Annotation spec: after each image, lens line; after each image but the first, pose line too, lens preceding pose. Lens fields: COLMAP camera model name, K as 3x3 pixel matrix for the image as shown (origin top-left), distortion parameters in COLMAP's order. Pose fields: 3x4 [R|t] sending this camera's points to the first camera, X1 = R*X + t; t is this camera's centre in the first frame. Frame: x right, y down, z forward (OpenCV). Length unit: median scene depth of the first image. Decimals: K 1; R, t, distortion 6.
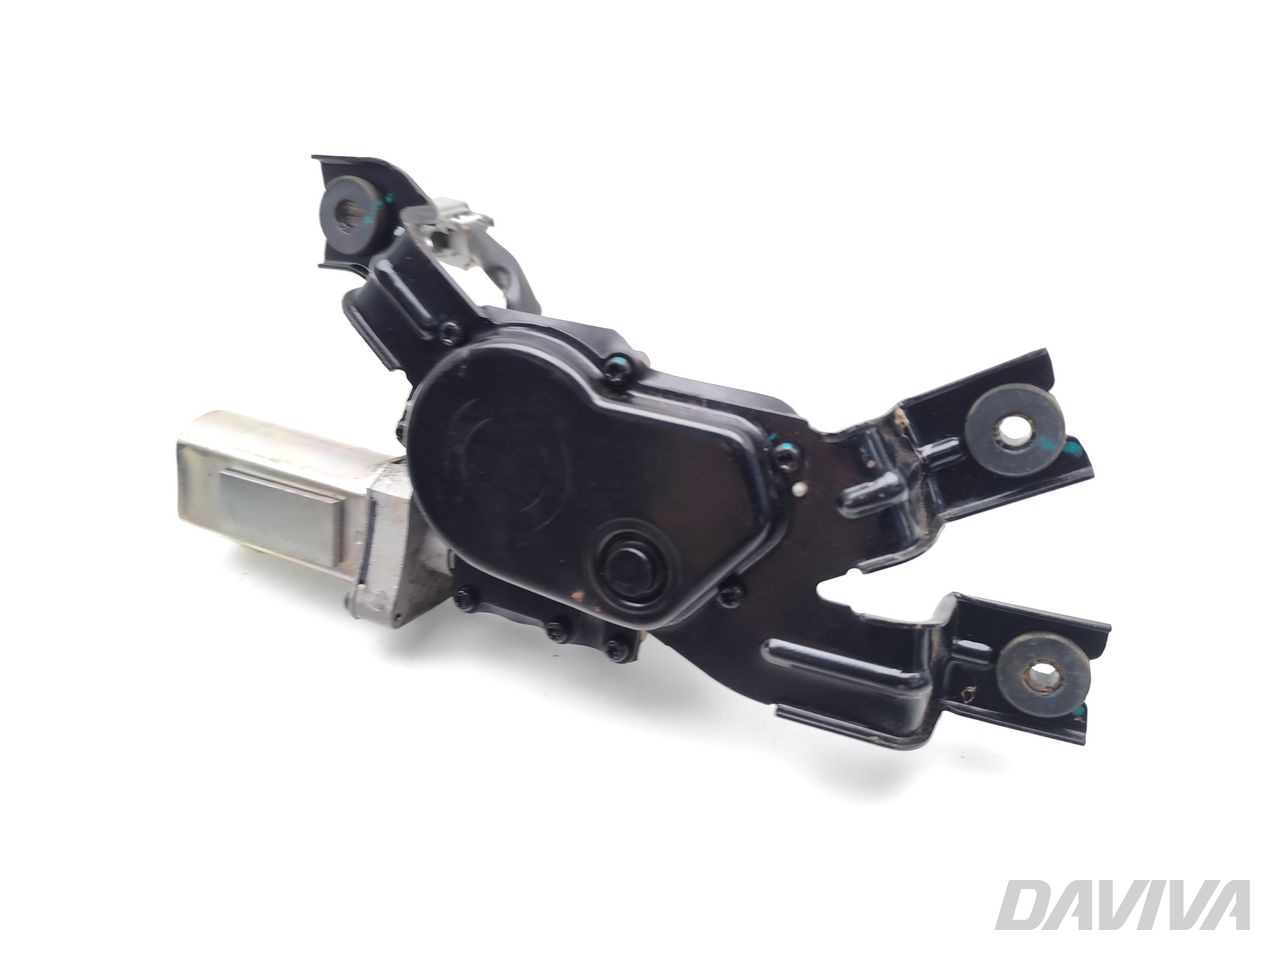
lens RADIAL K [[822.8, 0, 640.0], [0, 822.8, 480.0], [0, 0, 1]] dist [-0.000007, -0.000171]
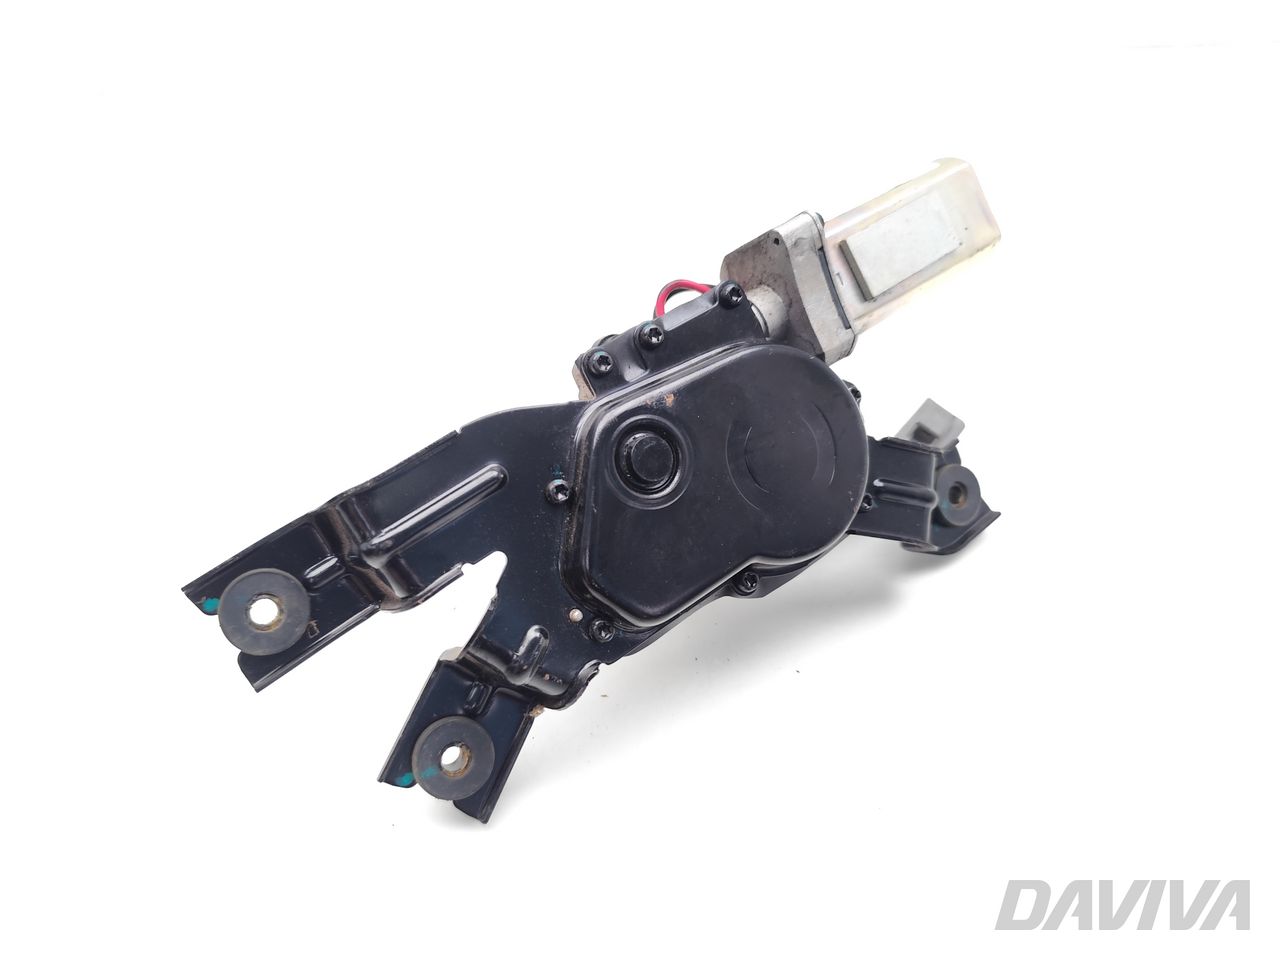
lens RADIAL K [[822.8, 0, 640.0], [0, 822.8, 480.0], [0, 0, 1]] dist [-0.000007, -0.000171]
pose [[-0.817416, 0.576033, 0.004215, 0.010515], [-0.527941, -0.746203, -0.405536, 0.514214], [-0.230456, -0.333717, 0.914070, 0.011992]]
